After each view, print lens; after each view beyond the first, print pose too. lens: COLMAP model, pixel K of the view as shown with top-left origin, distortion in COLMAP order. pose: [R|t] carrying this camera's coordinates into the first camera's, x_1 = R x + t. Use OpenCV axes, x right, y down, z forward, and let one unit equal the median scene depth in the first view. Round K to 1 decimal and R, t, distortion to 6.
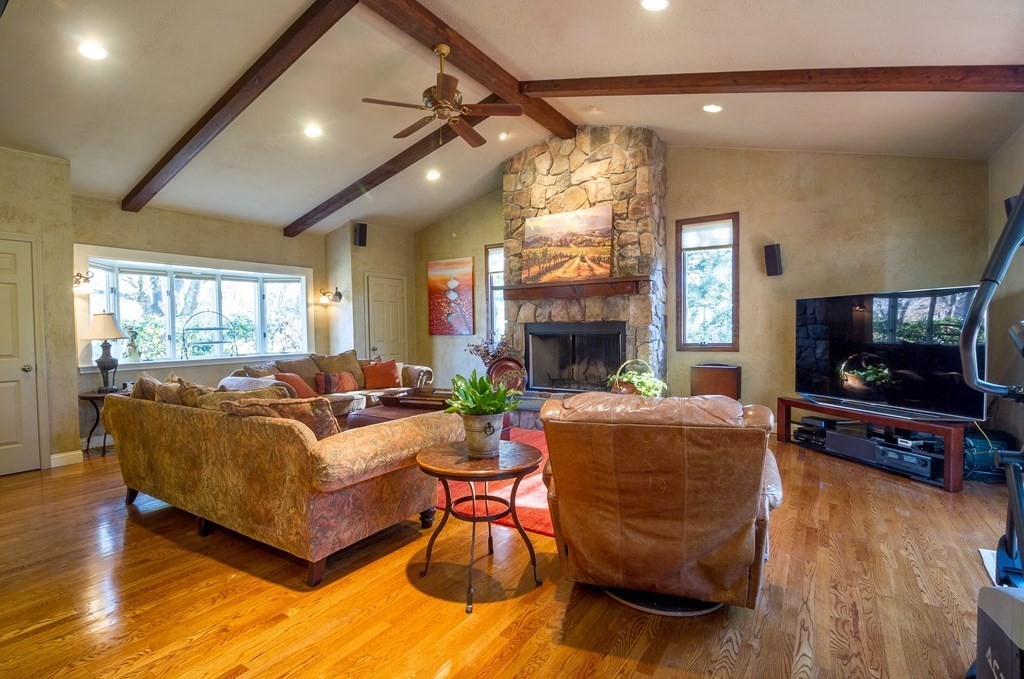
lens RADIAL K [[485.9, 0, 501.1], [0, 485.9, 343.3], [0, 0, 1]] dist [0.002260, -0.012726]
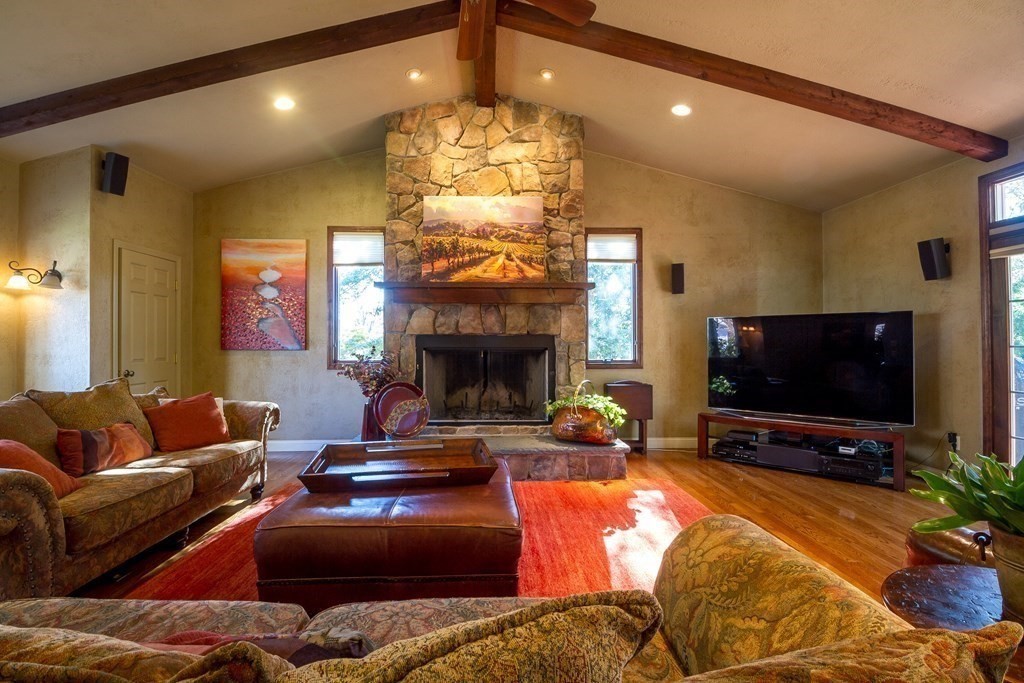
lens RADIAL K [[468.9, 0, 506.2], [0, 468.9, 336.8], [0, 0, 1]] dist [-0.000051, -0.011605]
pose [[0.817663, 0.018985, 0.575384, -0.272011], [0.005944, 0.999124, -0.041413, -0.009003], [-0.575667, 0.037282, 0.816834, 0.363279]]
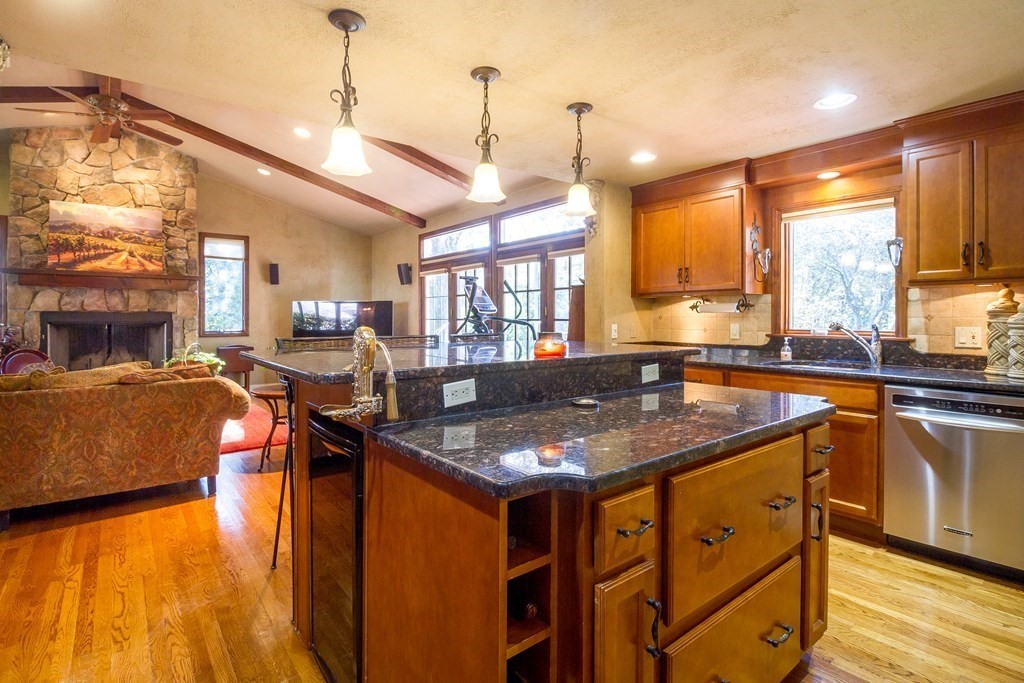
lens RADIAL K [[488.6, 0, 486.3], [0, 488.6, 315.5], [0, 0, 1]] dist [-0.000687, -0.014191]
pose [[0.332727, 0.018246, 0.942847, -0.573707], [0.023477, 0.999343, -0.027625, 0.011820], [-0.942731, 0.031327, 0.332080, -0.100442]]
